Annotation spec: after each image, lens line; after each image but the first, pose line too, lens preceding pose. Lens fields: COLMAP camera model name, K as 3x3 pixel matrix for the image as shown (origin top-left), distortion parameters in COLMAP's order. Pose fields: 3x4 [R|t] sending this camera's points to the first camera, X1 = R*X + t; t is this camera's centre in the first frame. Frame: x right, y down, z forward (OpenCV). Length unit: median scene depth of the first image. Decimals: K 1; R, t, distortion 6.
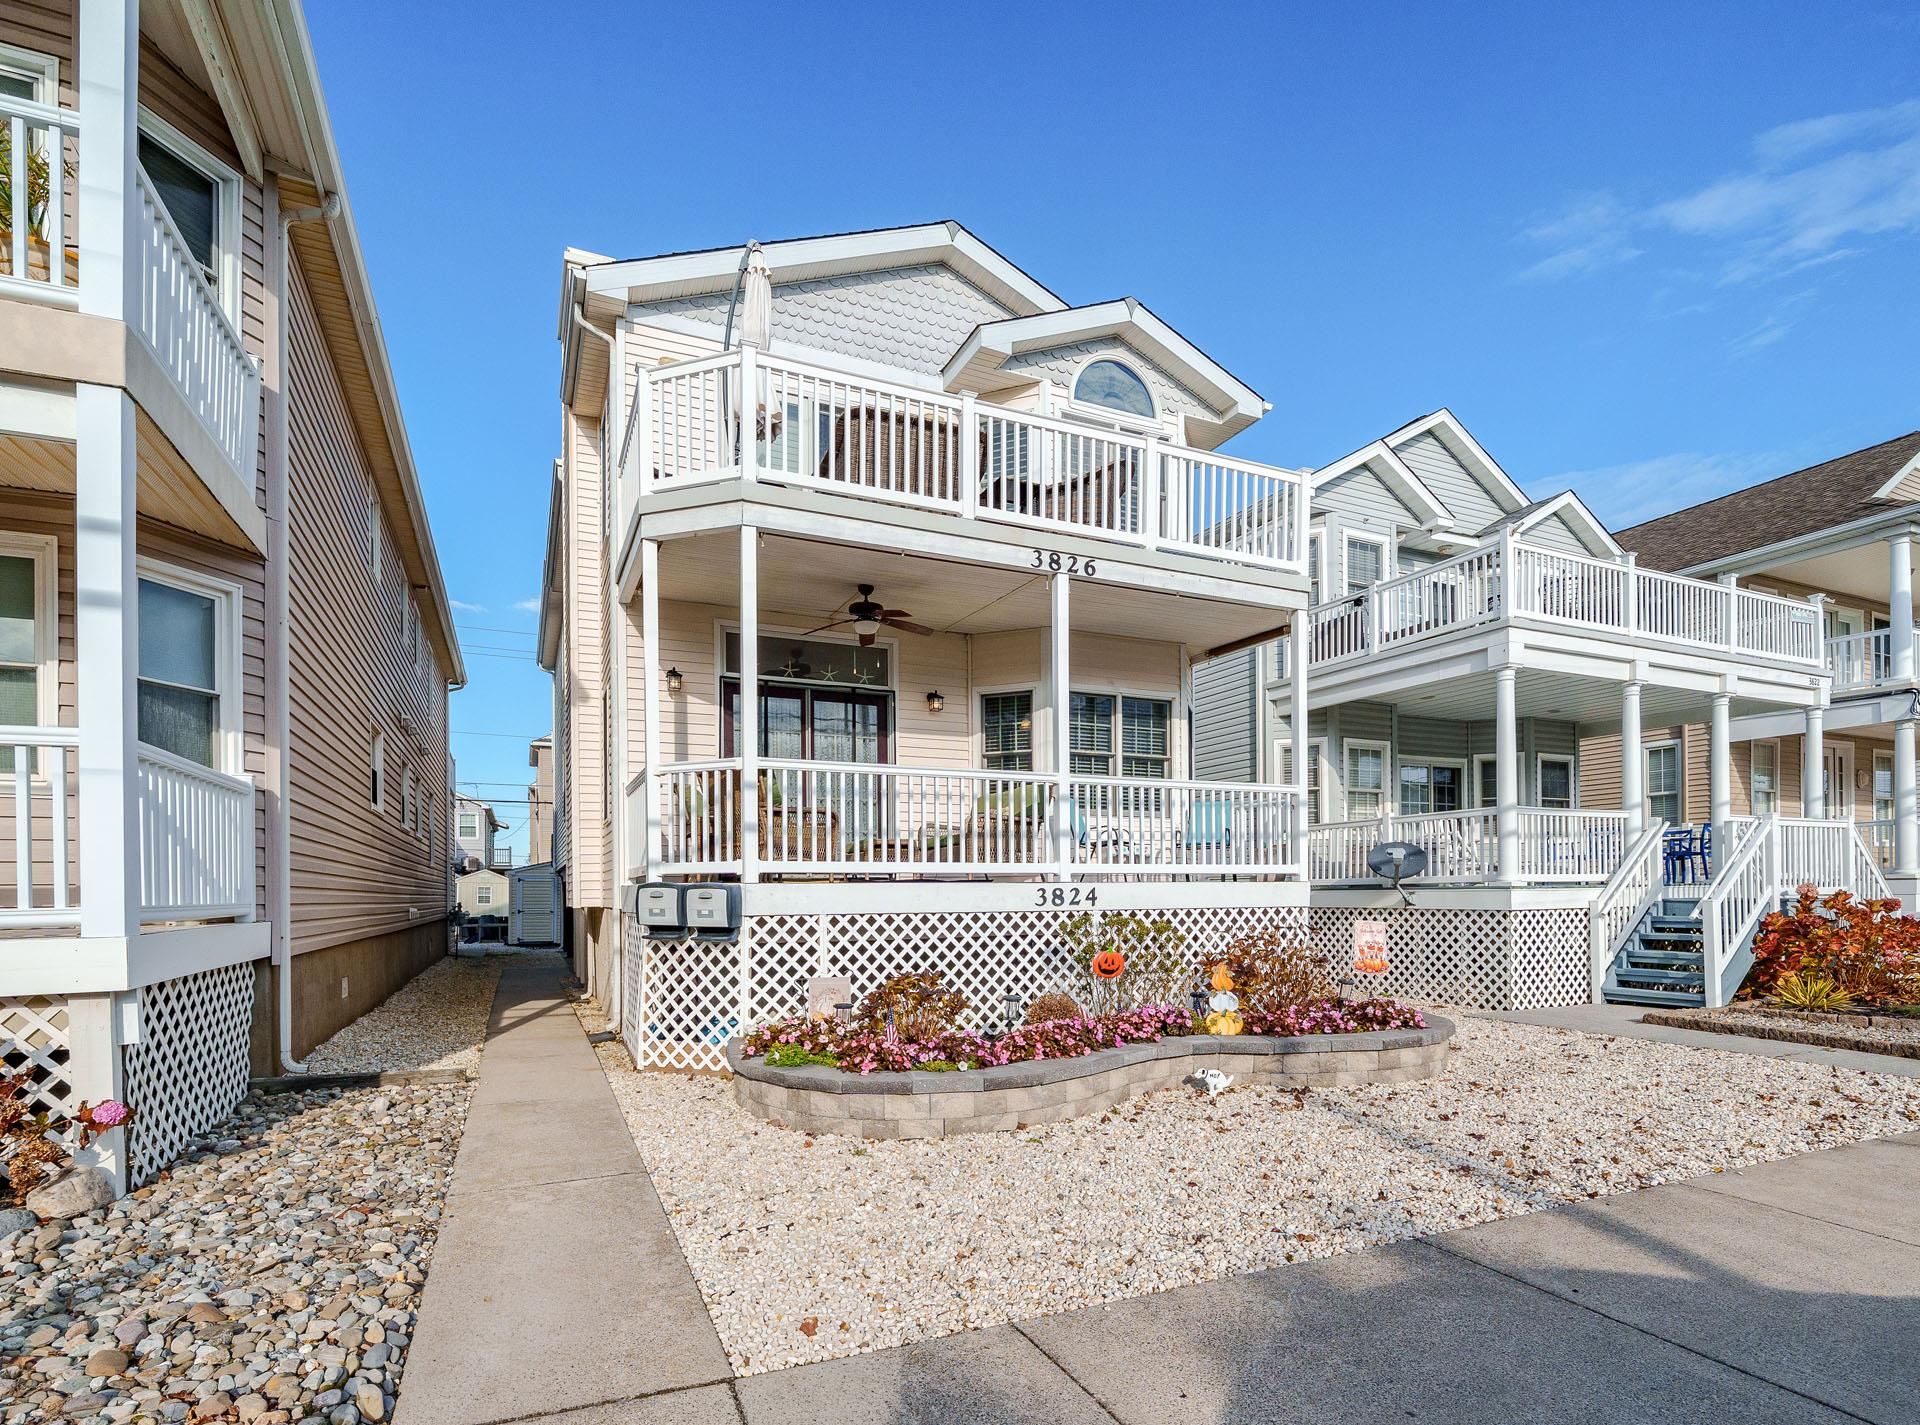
lens RADIAL K [[995.1, 0, 996.8], [0, 995.1, 876.3], [0, 0, 1]] dist [-0.004517, -0.000391]
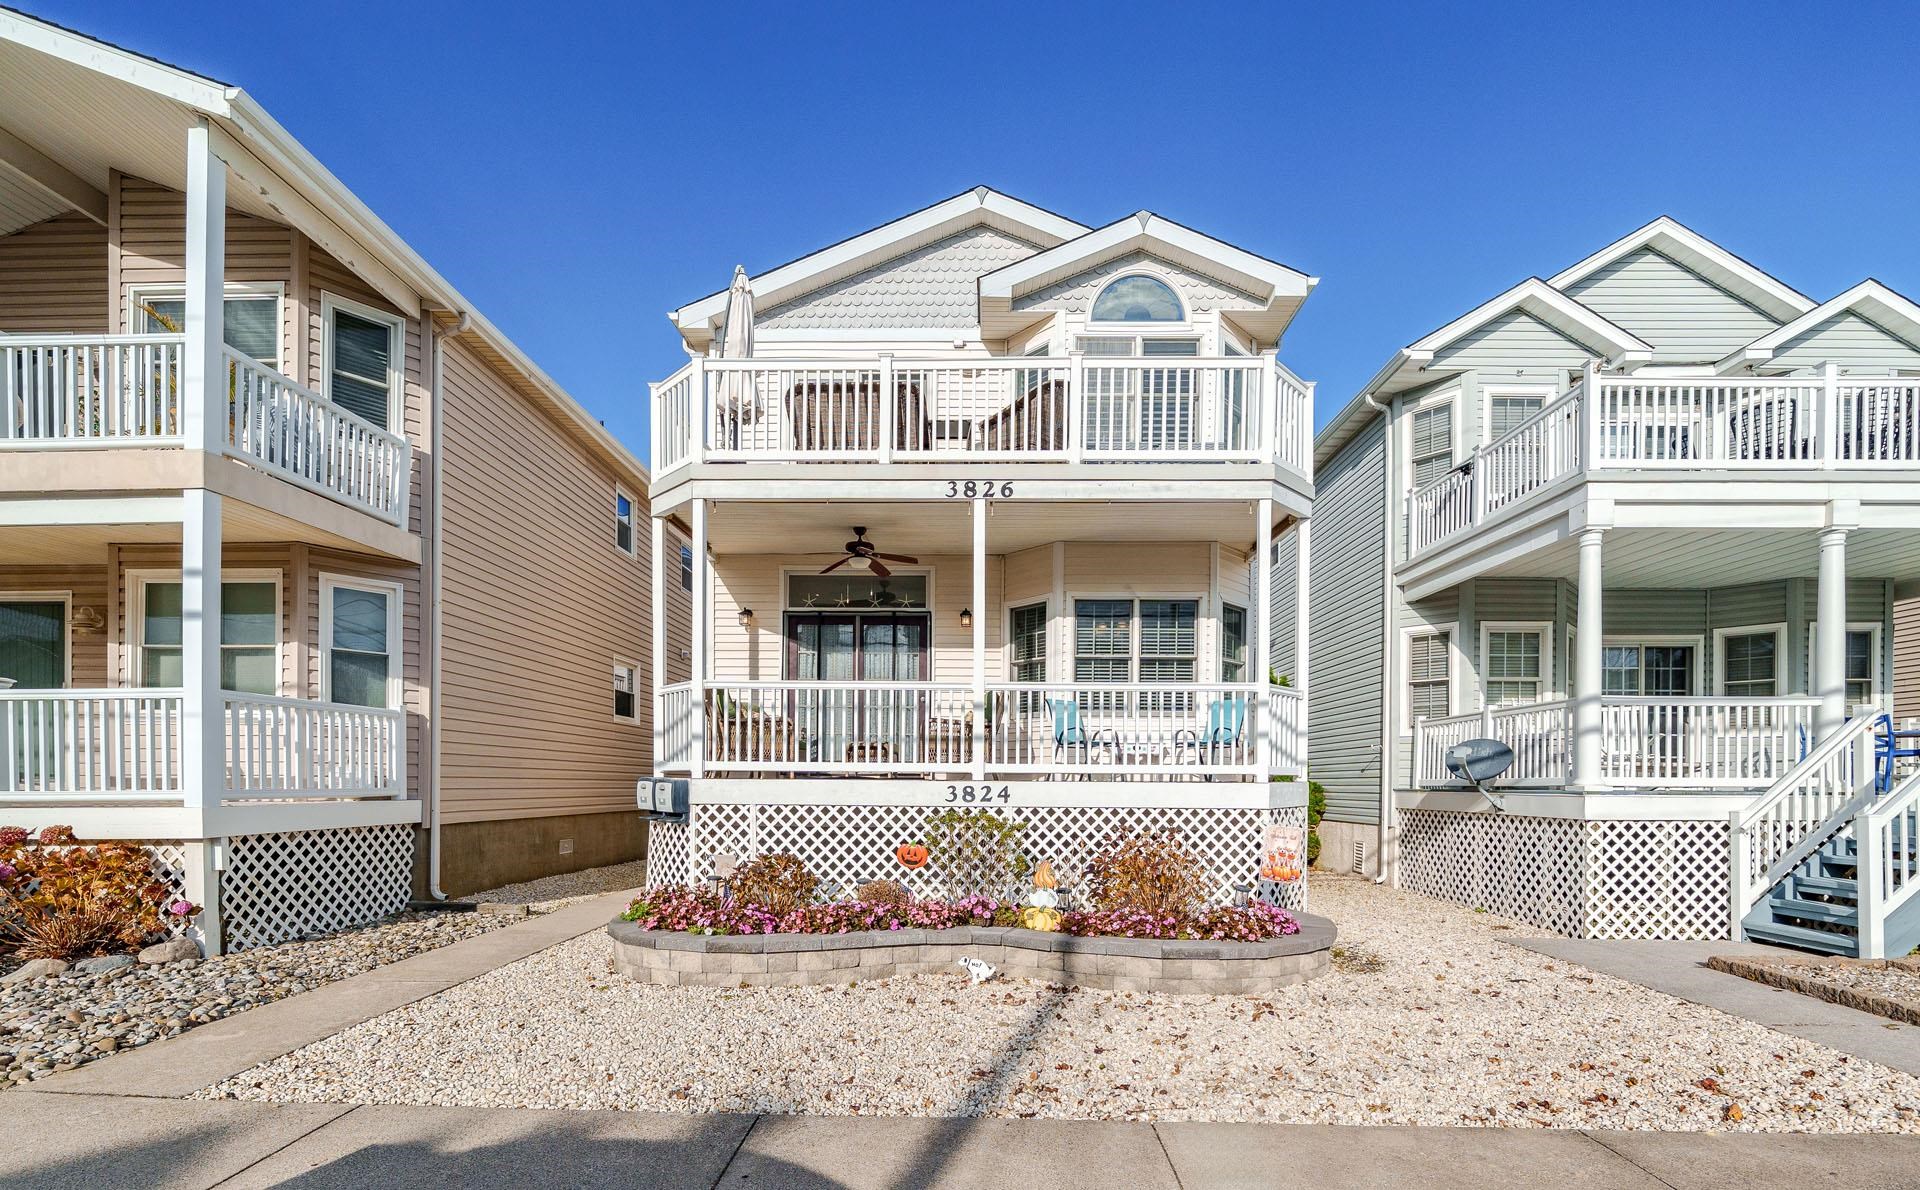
lens RADIAL K [[906.0, 0, 958.9], [0, 906.0, 775.2], [0, 0, 1]] dist [-0.004231, -0.001271]
pose [[0.890606, 0.010949, -0.454644, 0.468518], [-0.006955, 0.999921, 0.010457, -0.009603], [0.454723, -0.006151, 0.890612, 0.092678]]
